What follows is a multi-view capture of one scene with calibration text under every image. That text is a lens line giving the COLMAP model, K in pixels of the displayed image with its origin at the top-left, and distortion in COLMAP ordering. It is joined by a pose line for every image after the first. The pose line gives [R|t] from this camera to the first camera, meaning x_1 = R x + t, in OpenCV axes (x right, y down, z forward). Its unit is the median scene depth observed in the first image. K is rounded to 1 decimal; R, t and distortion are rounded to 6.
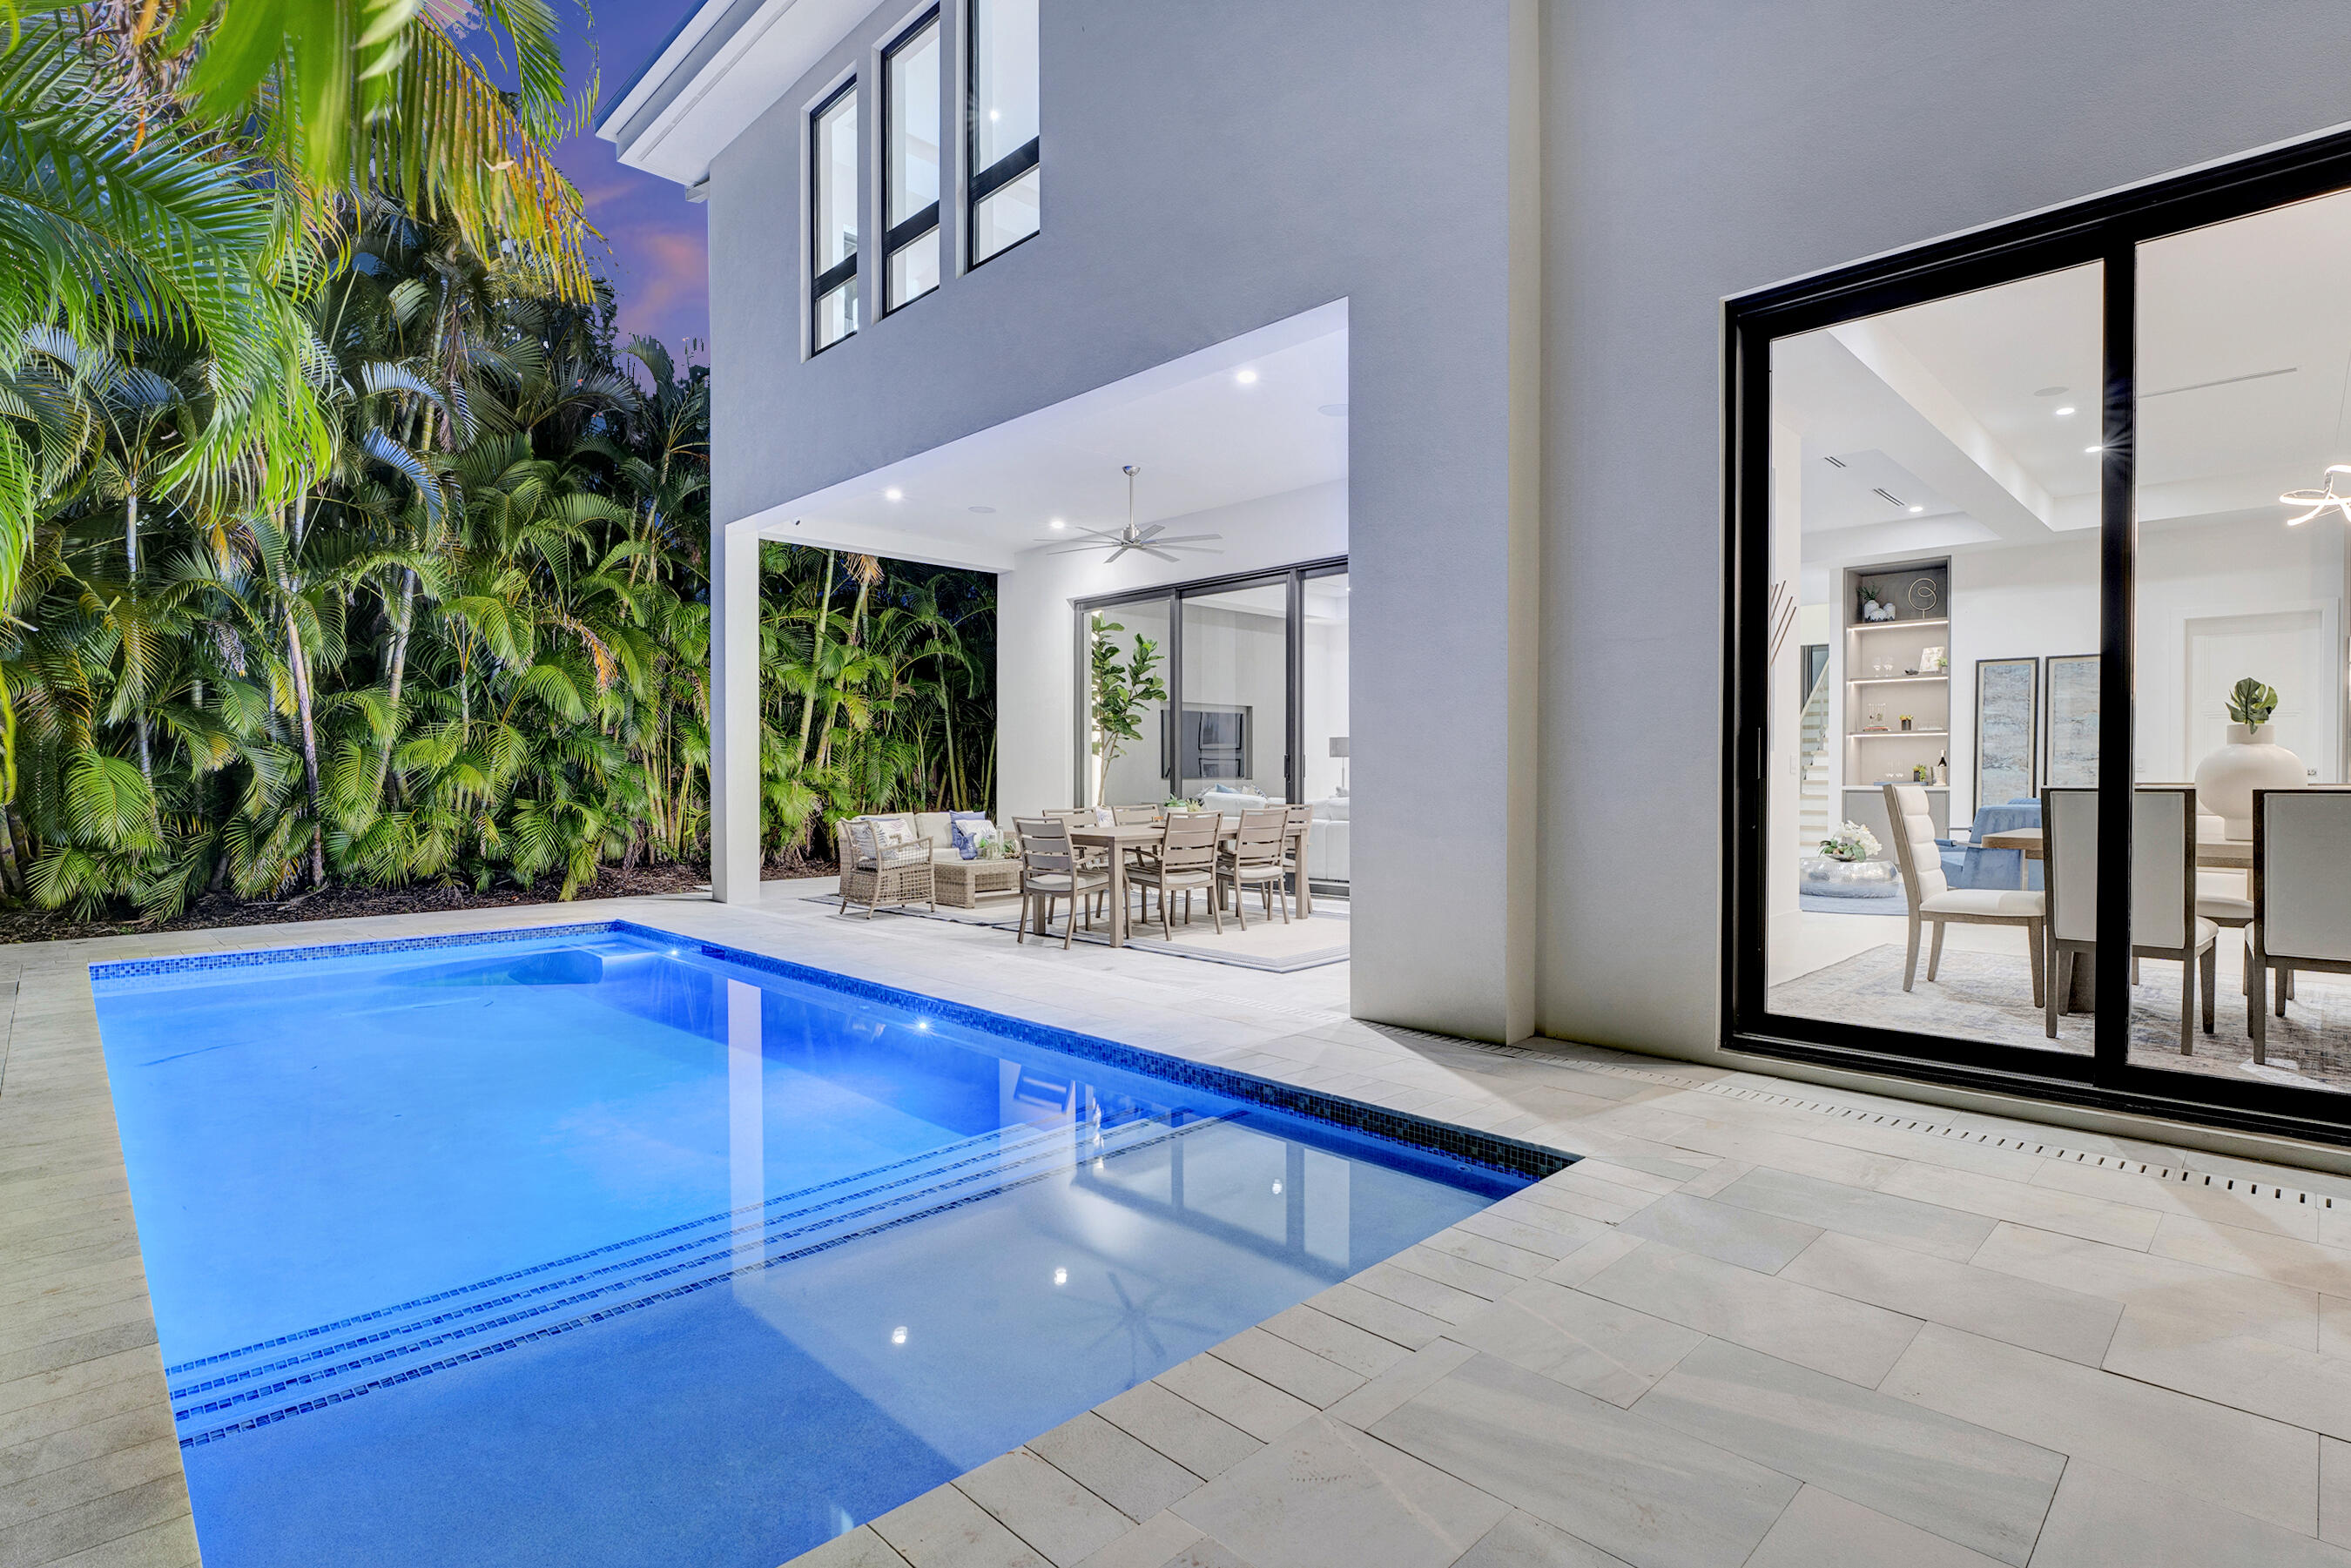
lens RADIAL K [[1143.9, 0, 1175.5], [0, 1143.9, 784.4], [0, 0, 1]] dist [0.001892, 0.000227]
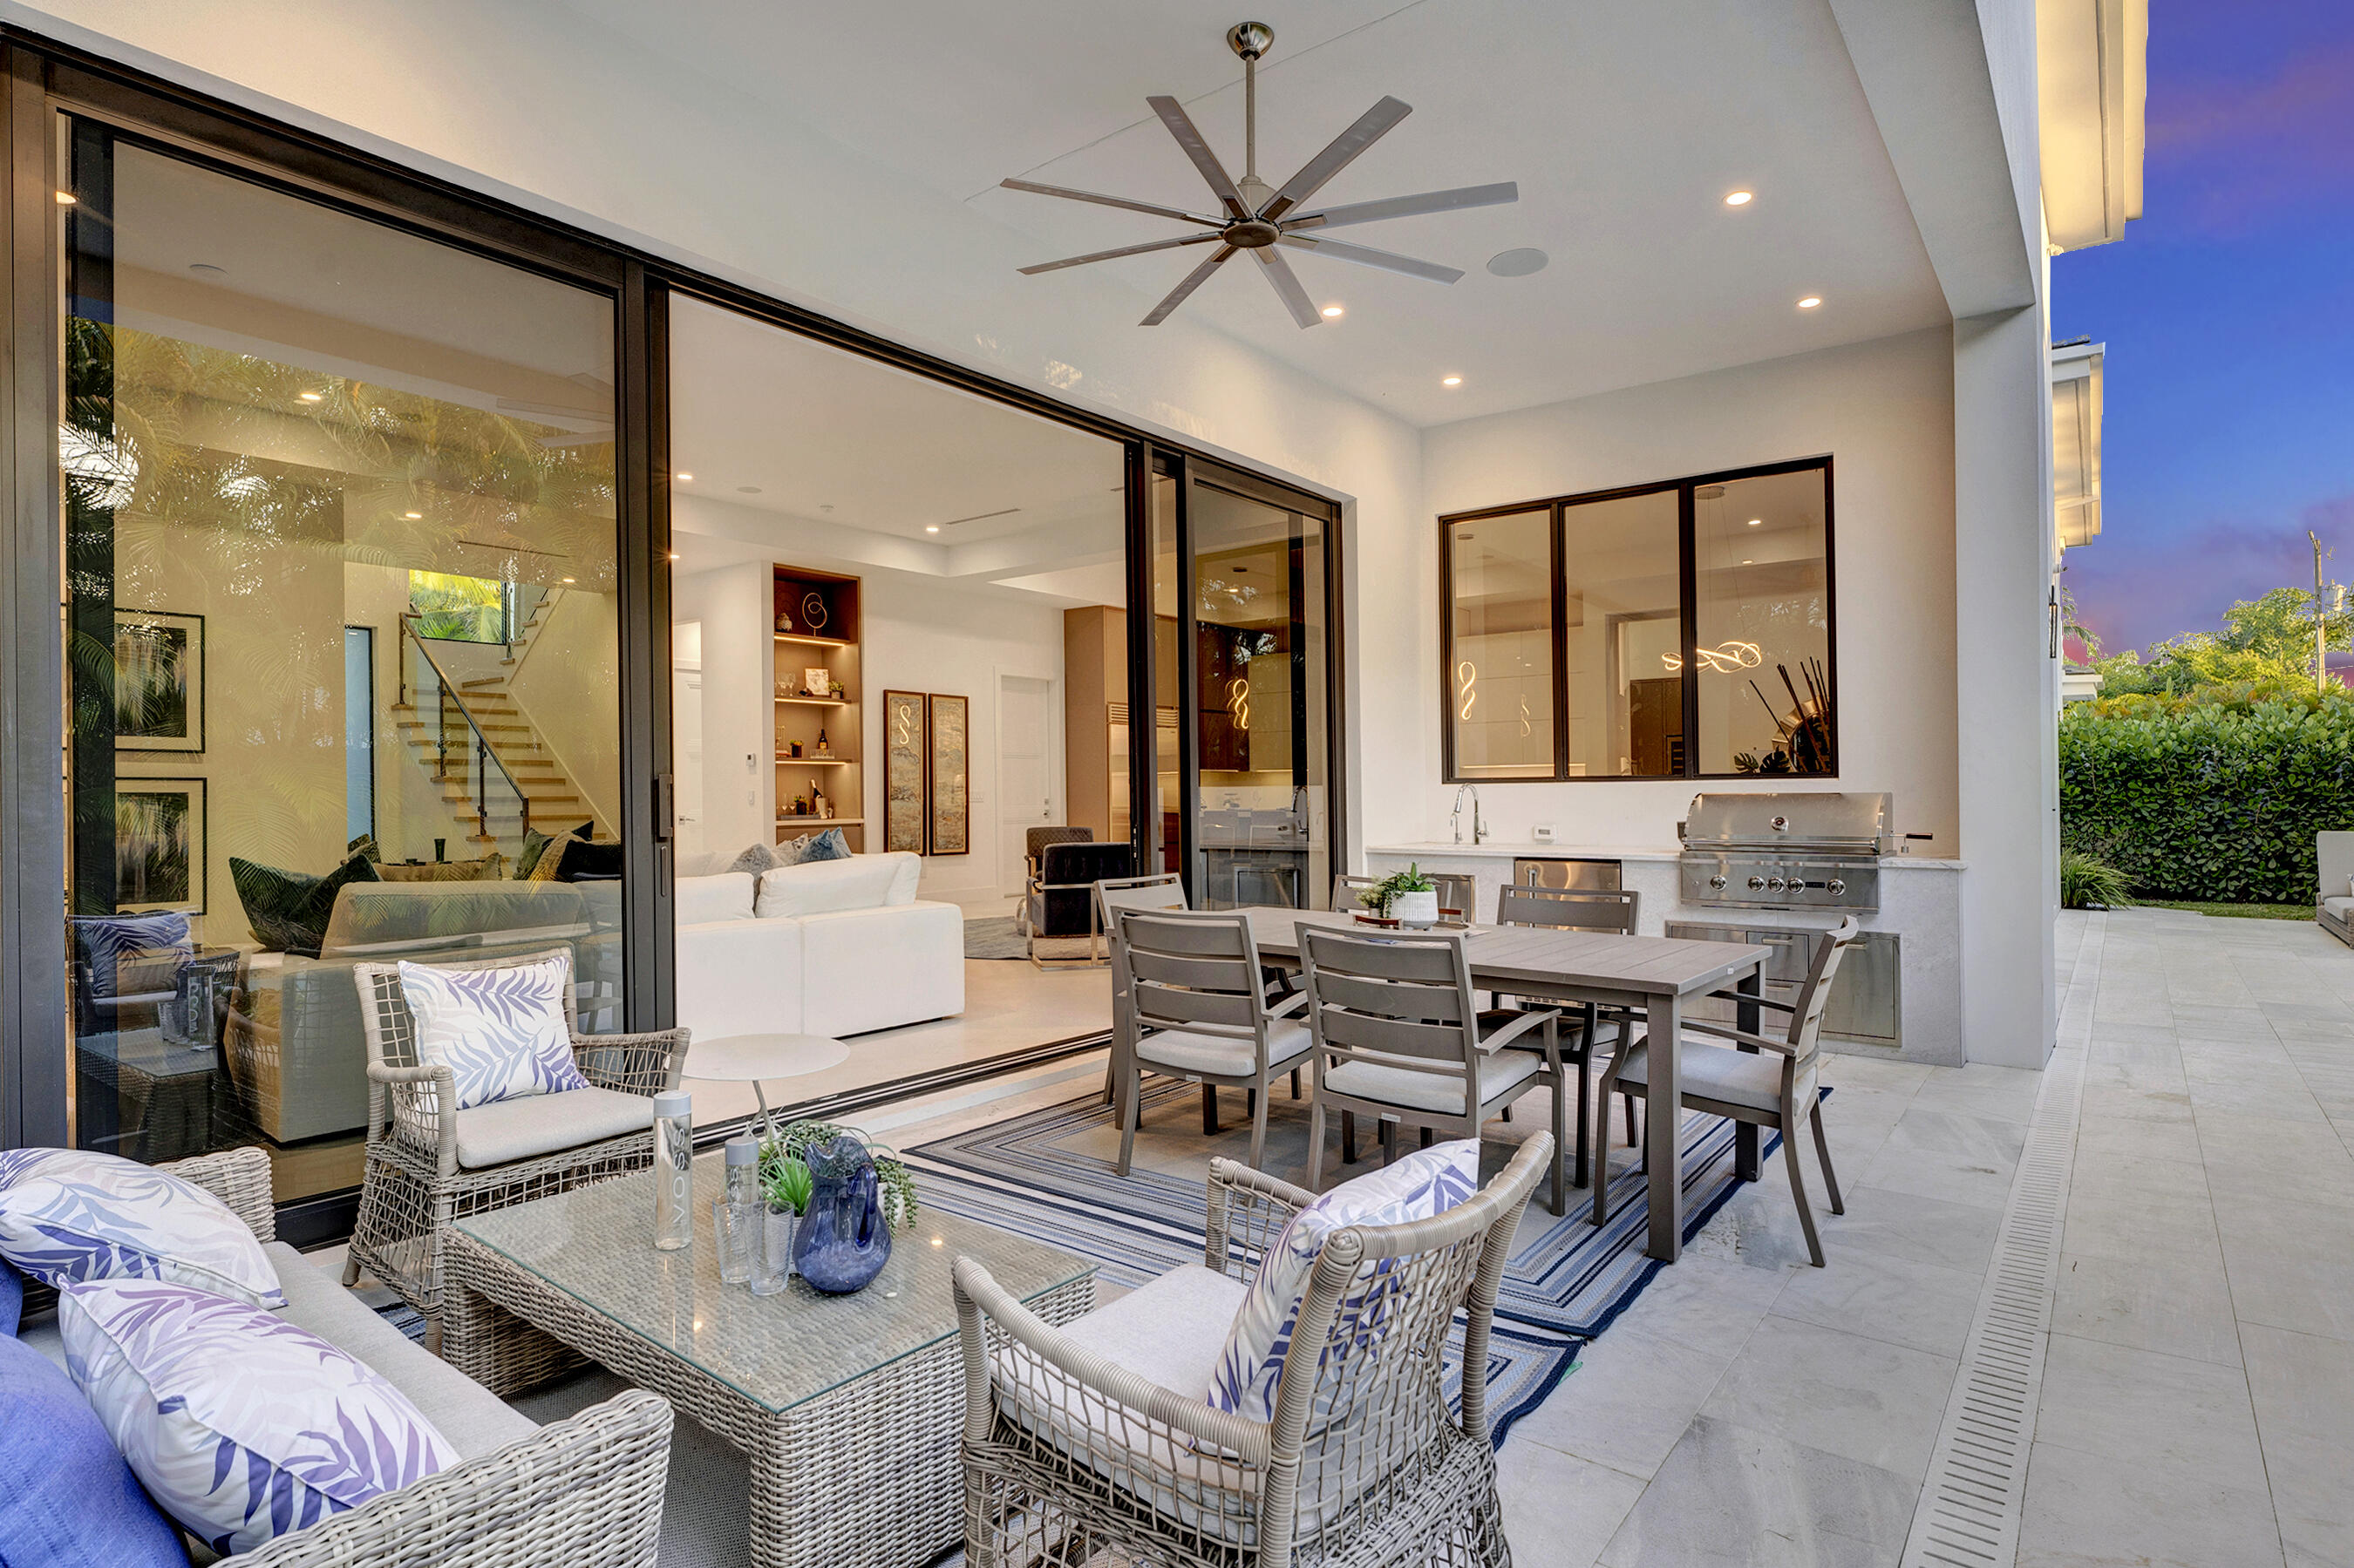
lens RADIAL K [[1220.6, 0, 1192.5], [0, 1220.6, 788.3], [0, 0, 1]] dist [0.003776, 0.000171]
pose [[-0.140880, 0.007768, 0.989996, -0.356212], [0.013945, 0.999886, -0.005861, -0.015502], [-0.989928, 0.012980, -0.140972, 0.895279]]
